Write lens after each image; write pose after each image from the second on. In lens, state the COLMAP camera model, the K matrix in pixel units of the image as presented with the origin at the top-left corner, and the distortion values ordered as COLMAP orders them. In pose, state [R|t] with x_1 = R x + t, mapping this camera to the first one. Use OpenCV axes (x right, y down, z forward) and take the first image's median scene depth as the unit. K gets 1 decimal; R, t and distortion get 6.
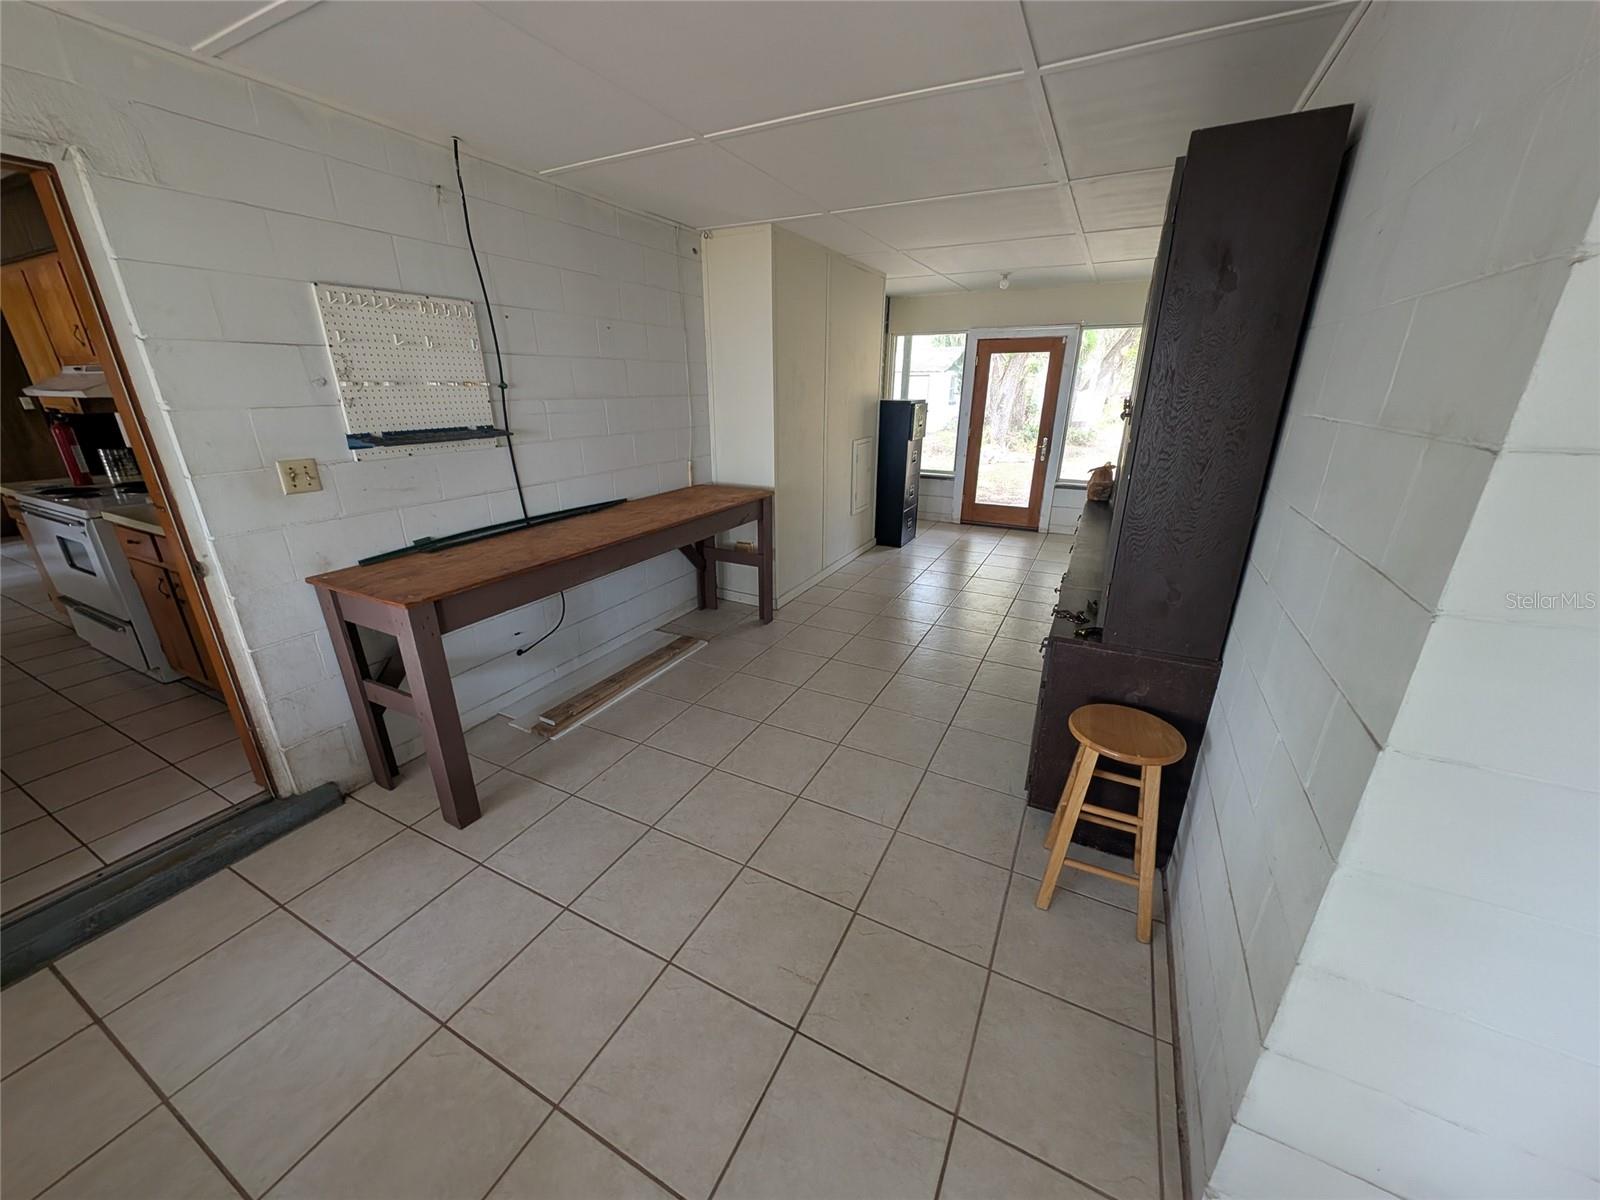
lens RADIAL K [[599.8, 0, 791.5], [0, 599.8, 605.9], [0, 0, 1]] dist [0.005498, -0.003083]
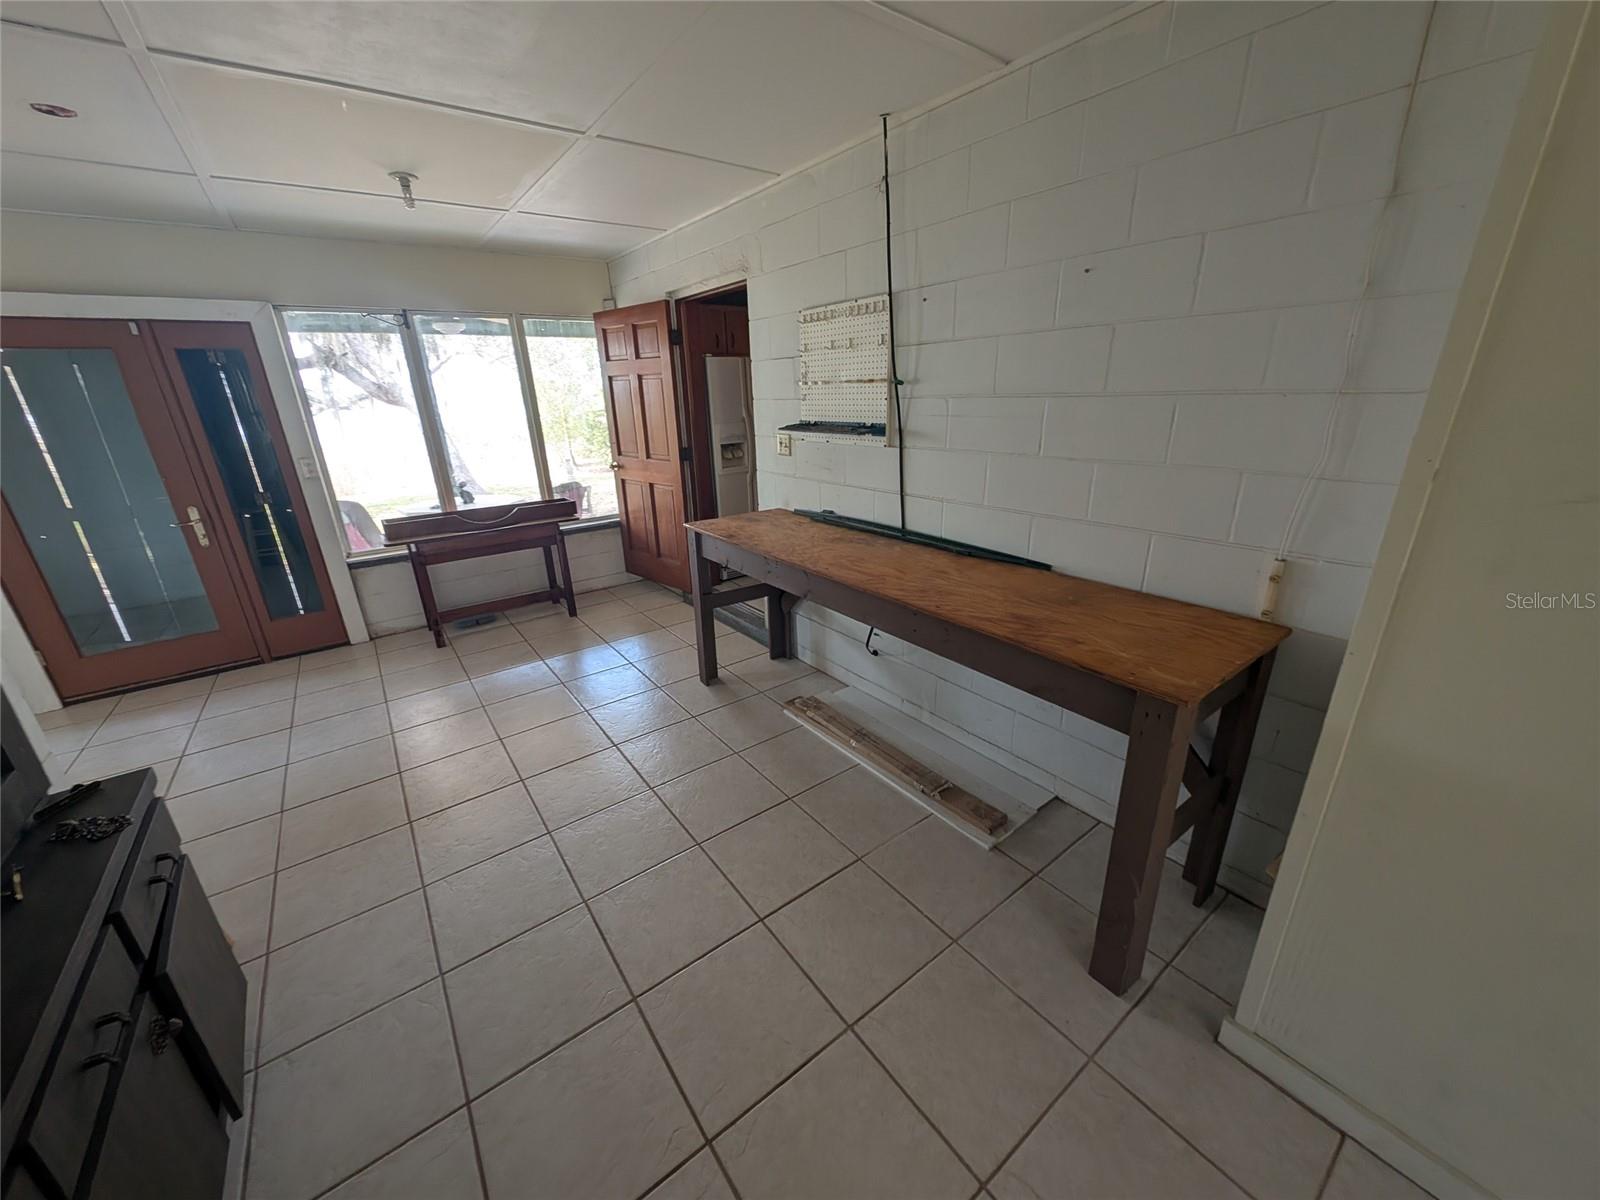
lens RADIAL K [[599.8, 0, 802.1], [0, 599.8, 605.7], [0, 0, 1]] dist [0.005498, -0.003083]
pose [[-0.433206, 0.318454, -0.843160, 0.190171], [-0.283592, 0.839821, 0.462899, -0.192161], [0.855516, 0.439644, -0.273505, 0.530444]]
